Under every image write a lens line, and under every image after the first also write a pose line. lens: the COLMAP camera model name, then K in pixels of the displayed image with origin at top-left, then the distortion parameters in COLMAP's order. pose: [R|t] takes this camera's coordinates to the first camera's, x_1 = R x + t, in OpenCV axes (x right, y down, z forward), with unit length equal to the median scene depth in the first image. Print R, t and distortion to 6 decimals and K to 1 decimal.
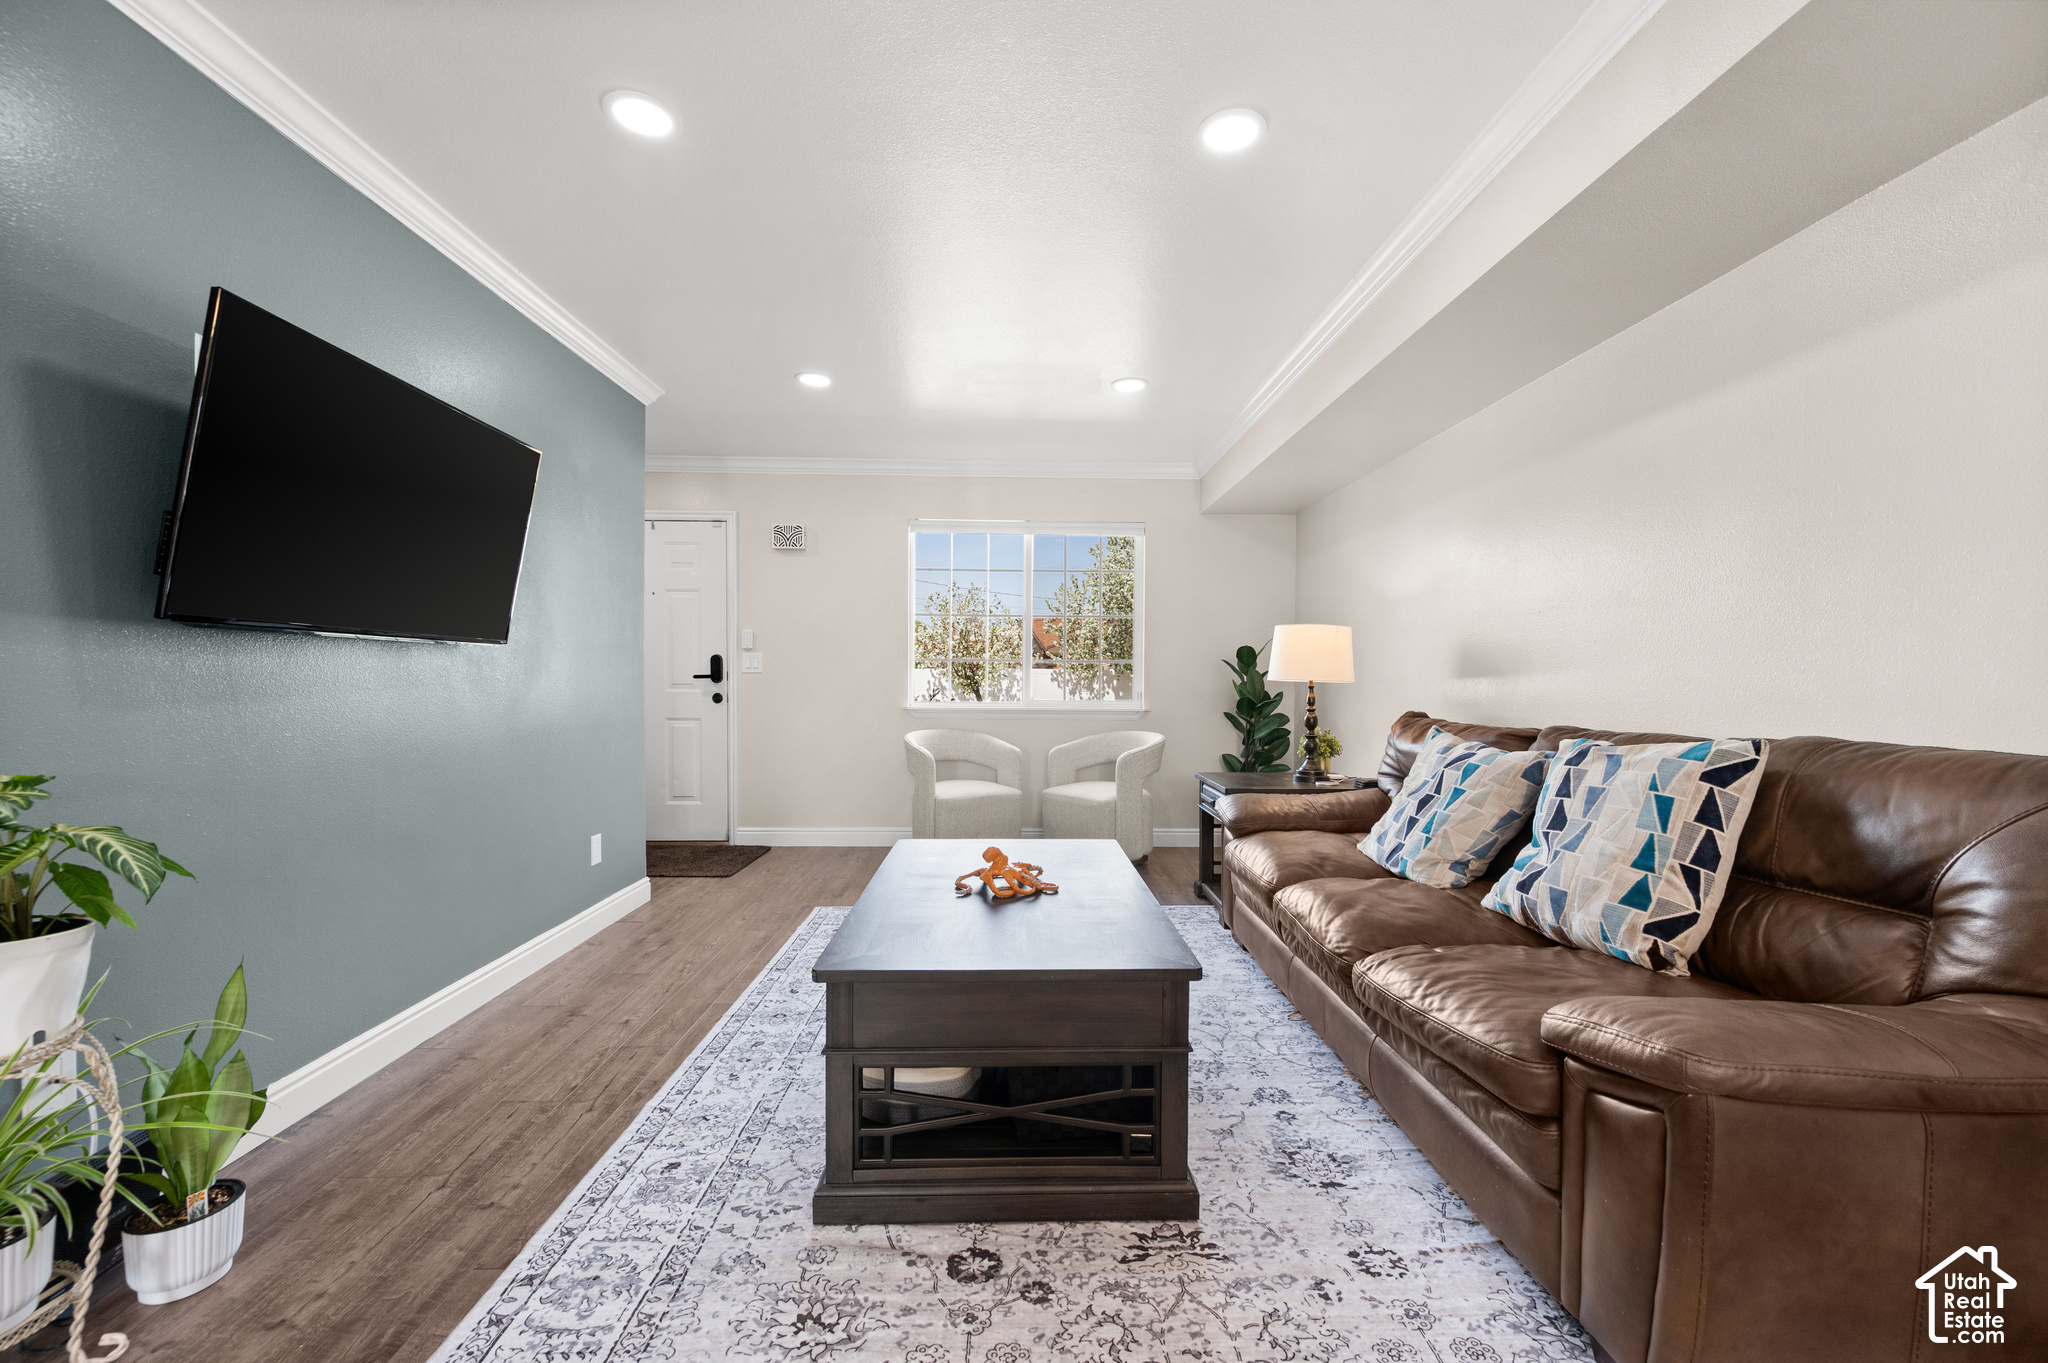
lens RADIAL K [[821.2, 0, 1026.8], [0, 821.2, 683.0], [0, 0, 1]] dist [0.001137, 0.000848]
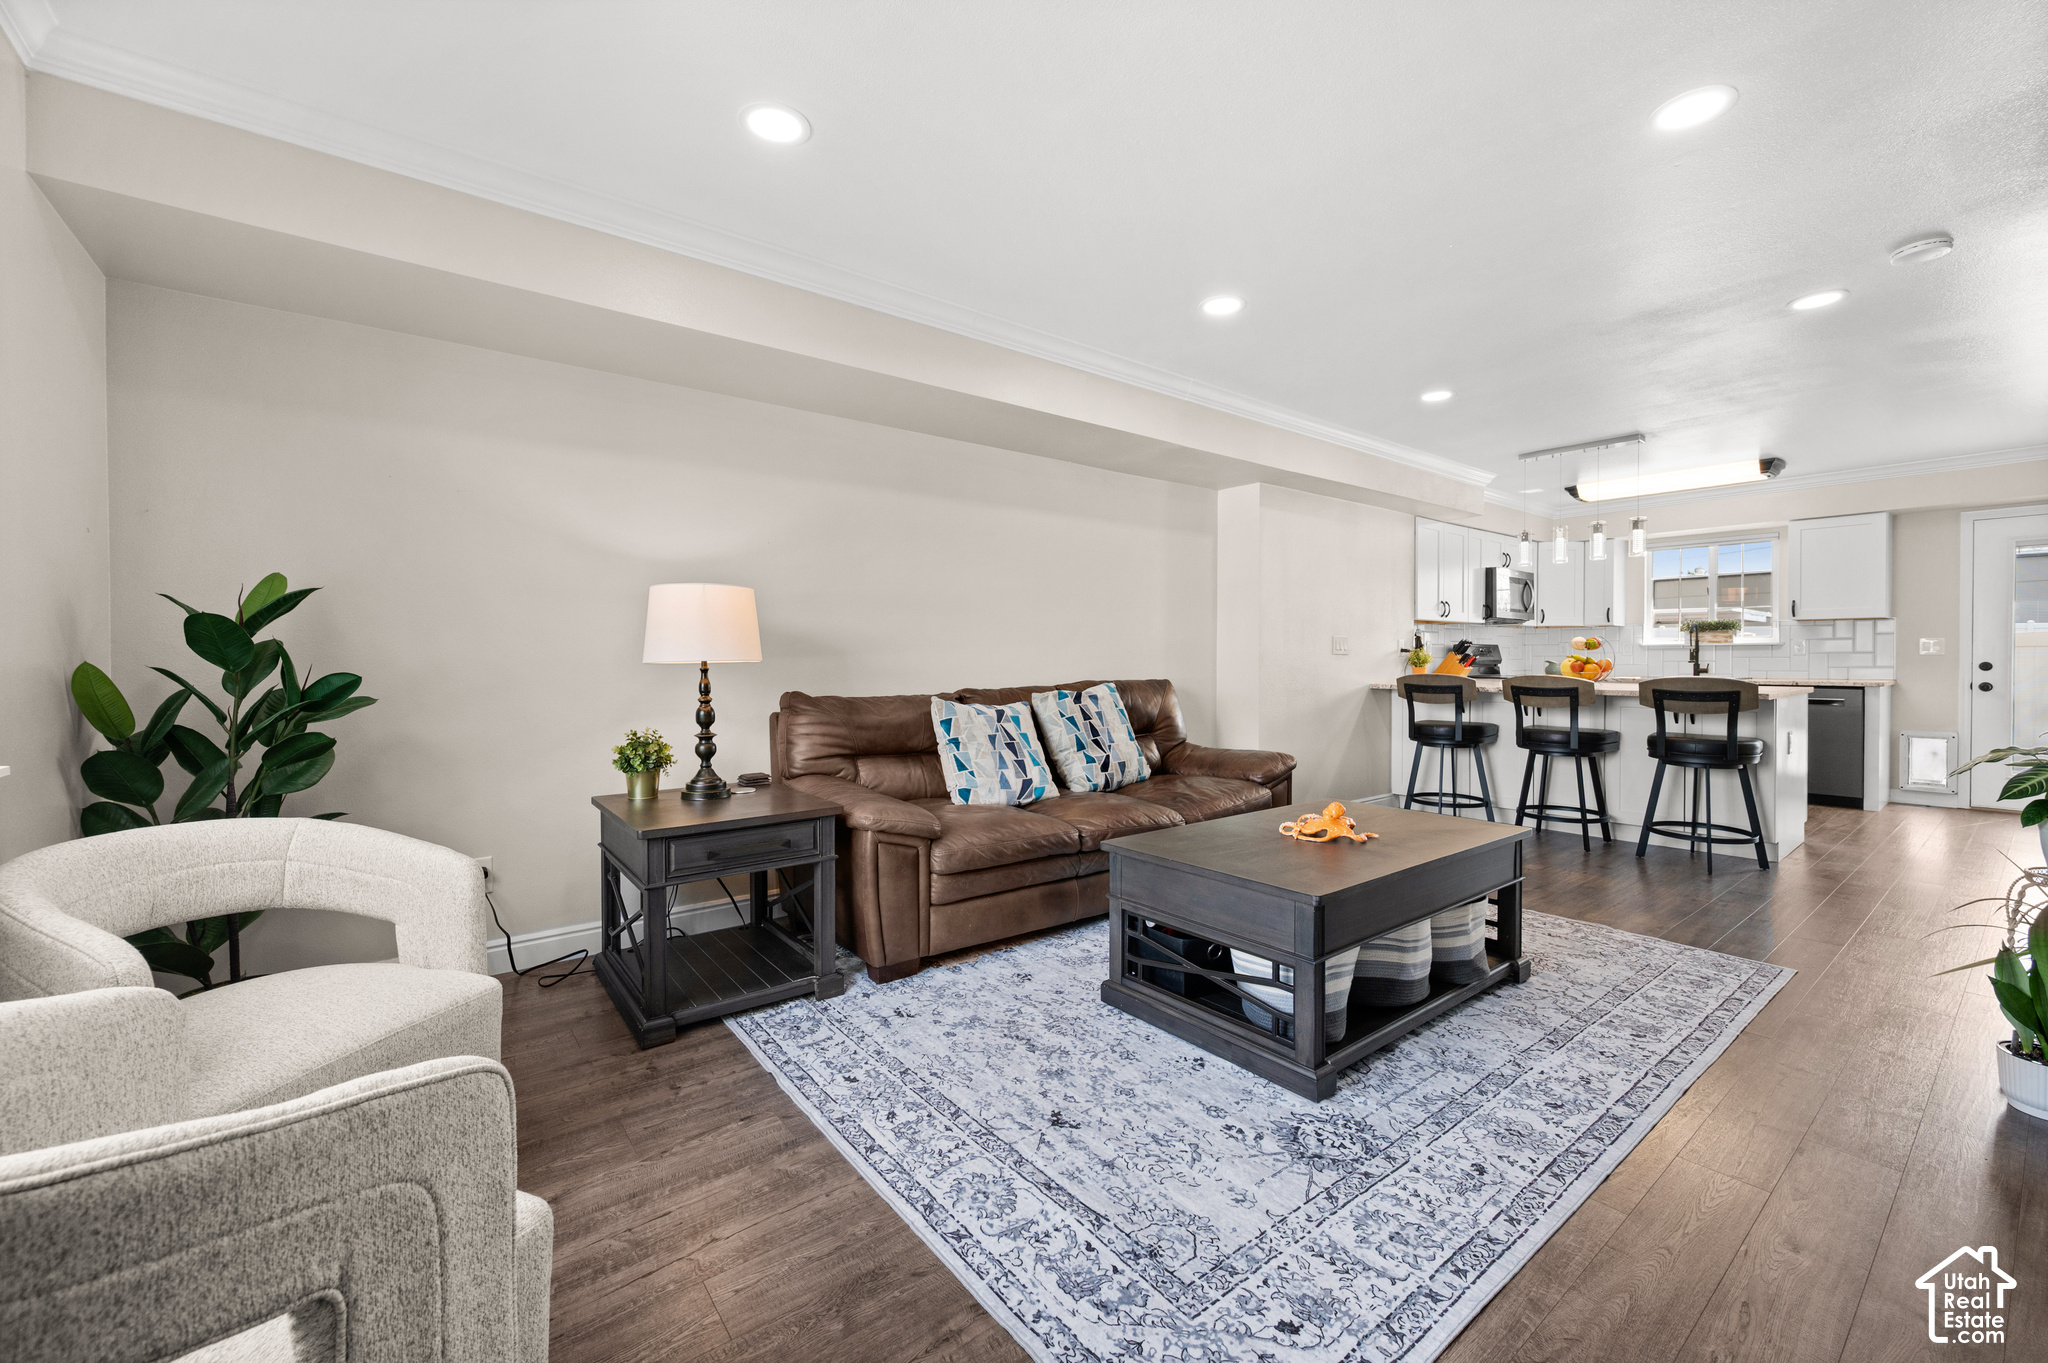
lens RADIAL K [[821.2, 0, 1034.1], [0, 821.2, 671.5], [0, 0, 1]] dist [0.001137, 0.000848]
pose [[-0.603946, -0.016034, 0.796864, -0.814168], [0.002941, 0.999746, 0.022345, -0.018046], [-0.797020, 0.015839, -0.603745, 2.340519]]
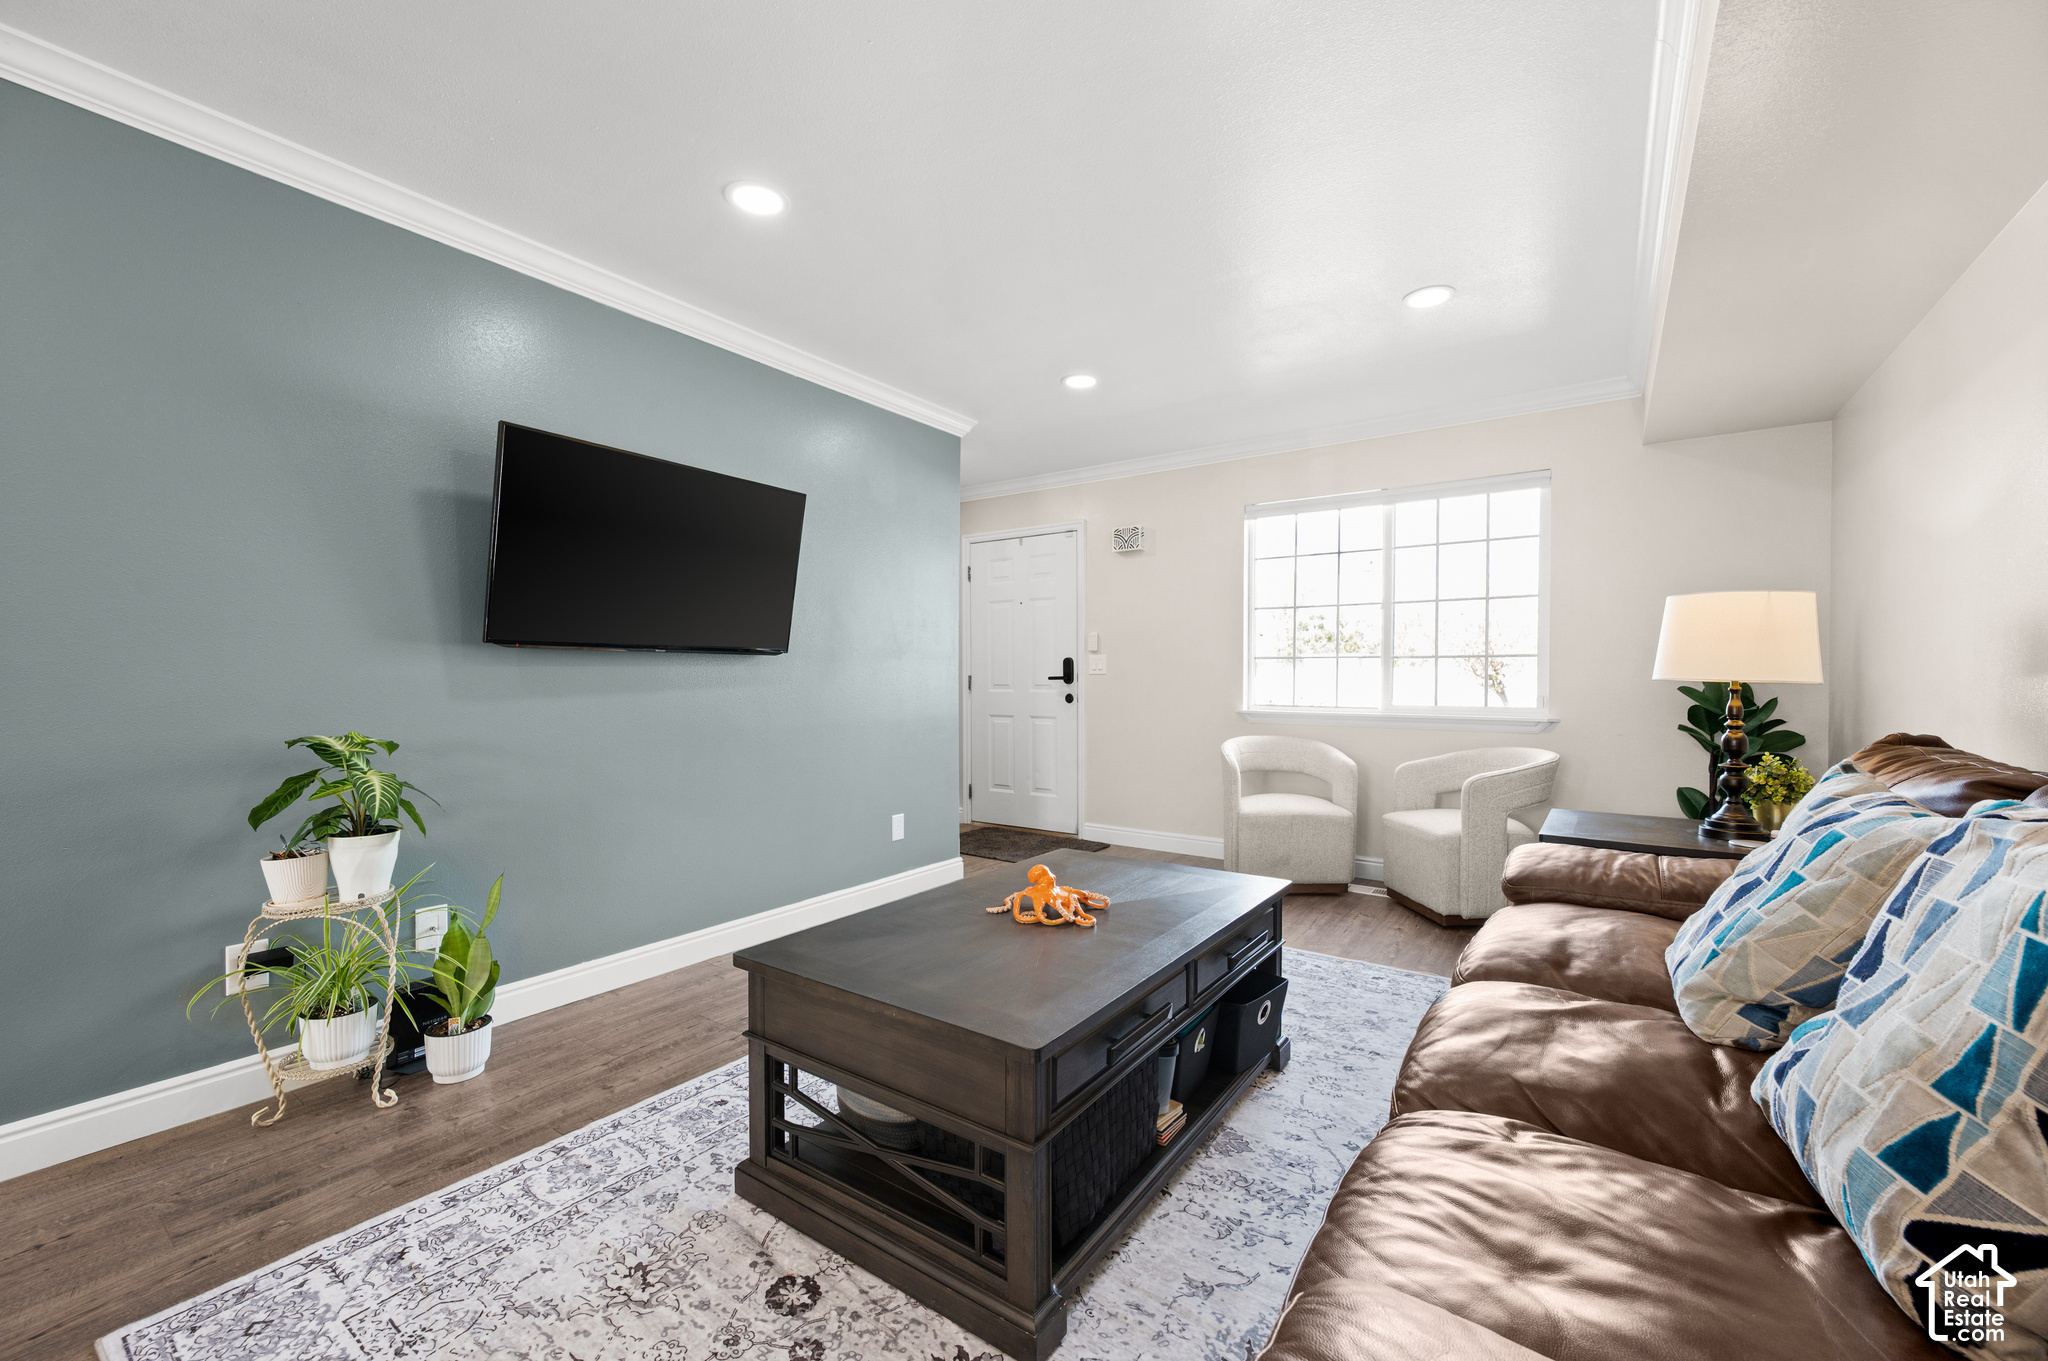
lens RADIAL K [[821.2, 0, 1021.0], [0, 821.2, 680.9], [0, 0, 1]] dist [0.001137, 0.000848]
pose [[0.800151, -0.001948, -0.599795, 0.553237], [-0.000553, 0.999992, -0.003985, 0.000241], [0.599798, 0.003520, 0.800144, 0.301854]]
